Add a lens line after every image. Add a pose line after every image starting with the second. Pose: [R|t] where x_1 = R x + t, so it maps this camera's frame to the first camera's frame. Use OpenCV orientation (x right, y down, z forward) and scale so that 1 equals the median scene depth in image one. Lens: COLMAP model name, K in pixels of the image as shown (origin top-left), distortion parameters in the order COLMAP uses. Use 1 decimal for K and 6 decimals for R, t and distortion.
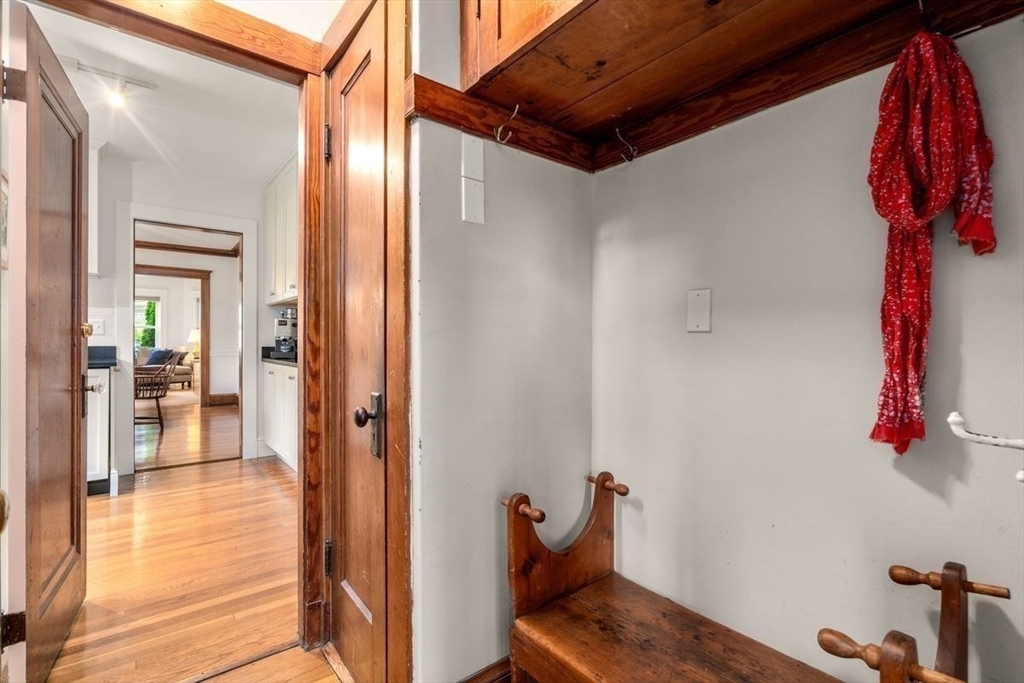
lens RADIAL K [[477.4, 0, 511.8], [0, 477.4, 344.4], [0, 0, 1]] dist [-0.002318, 0.002254]
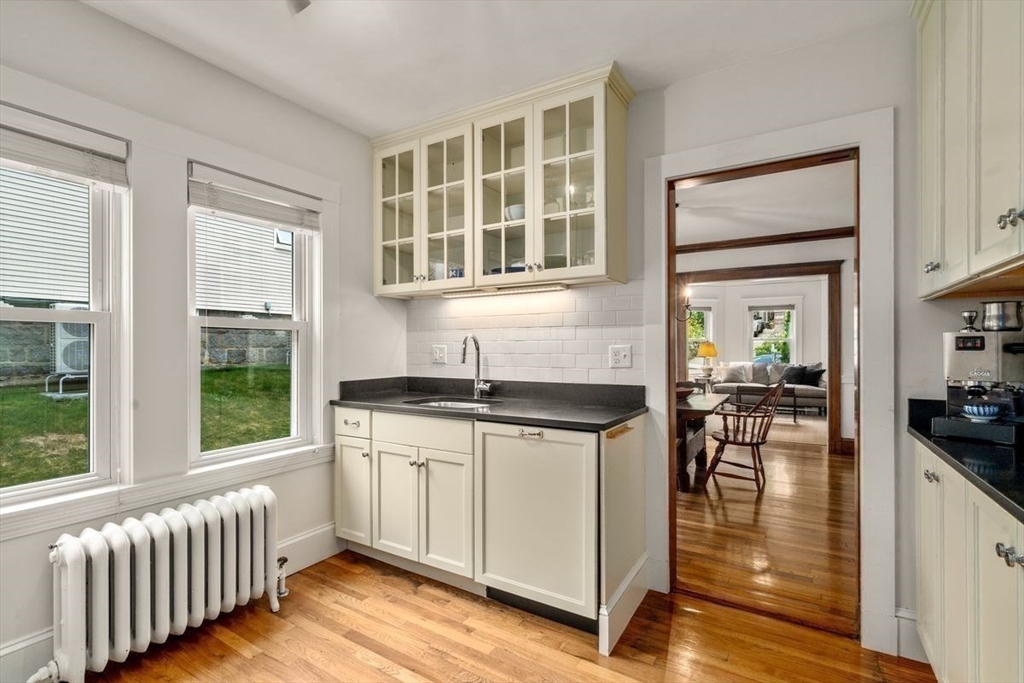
lens RADIAL K [[477.4, 0, 508.1], [0, 477.4, 347.4], [0, 0, 1]] dist [-0.002318, 0.002254]
pose [[0.342628, -0.005533, -0.939455, -0.248296], [-0.001440, 0.999978, -0.006414, -0.037942], [0.939470, 0.003550, 0.342613, 0.522144]]
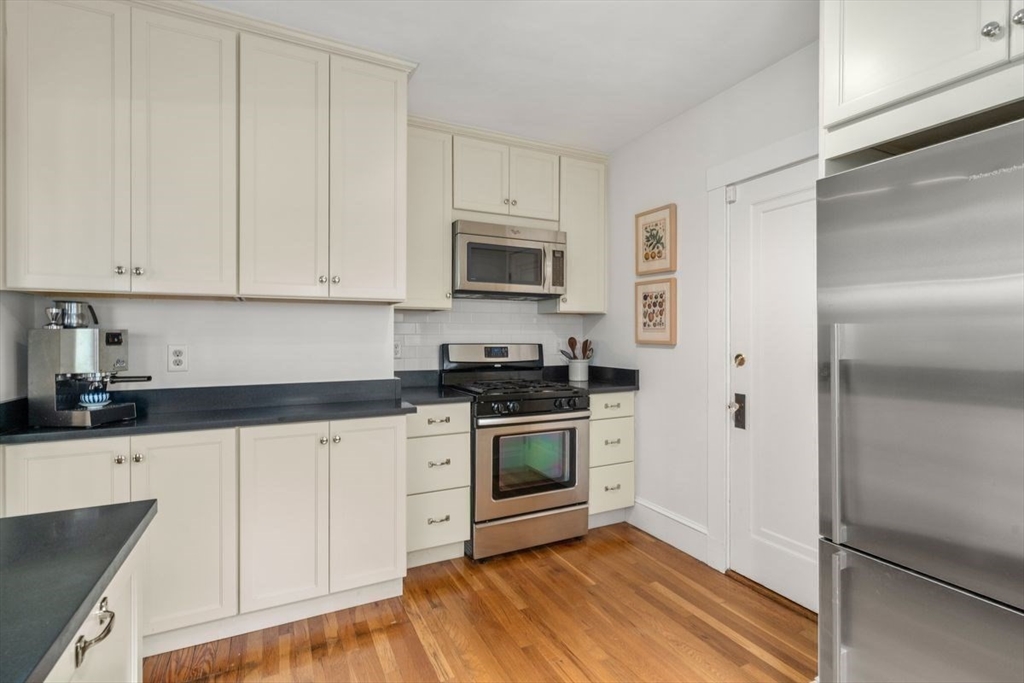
lens RADIAL K [[477.4, 0, 518.4], [0, 477.4, 335.7], [0, 0, 1]] dist [-0.002318, 0.002254]
pose [[0.193769, -0.006035, 0.981029, -0.799756], [0.005841, 0.999970, 0.004998, -0.046673], [-0.981030, 0.004761, 0.193798, 0.547374]]
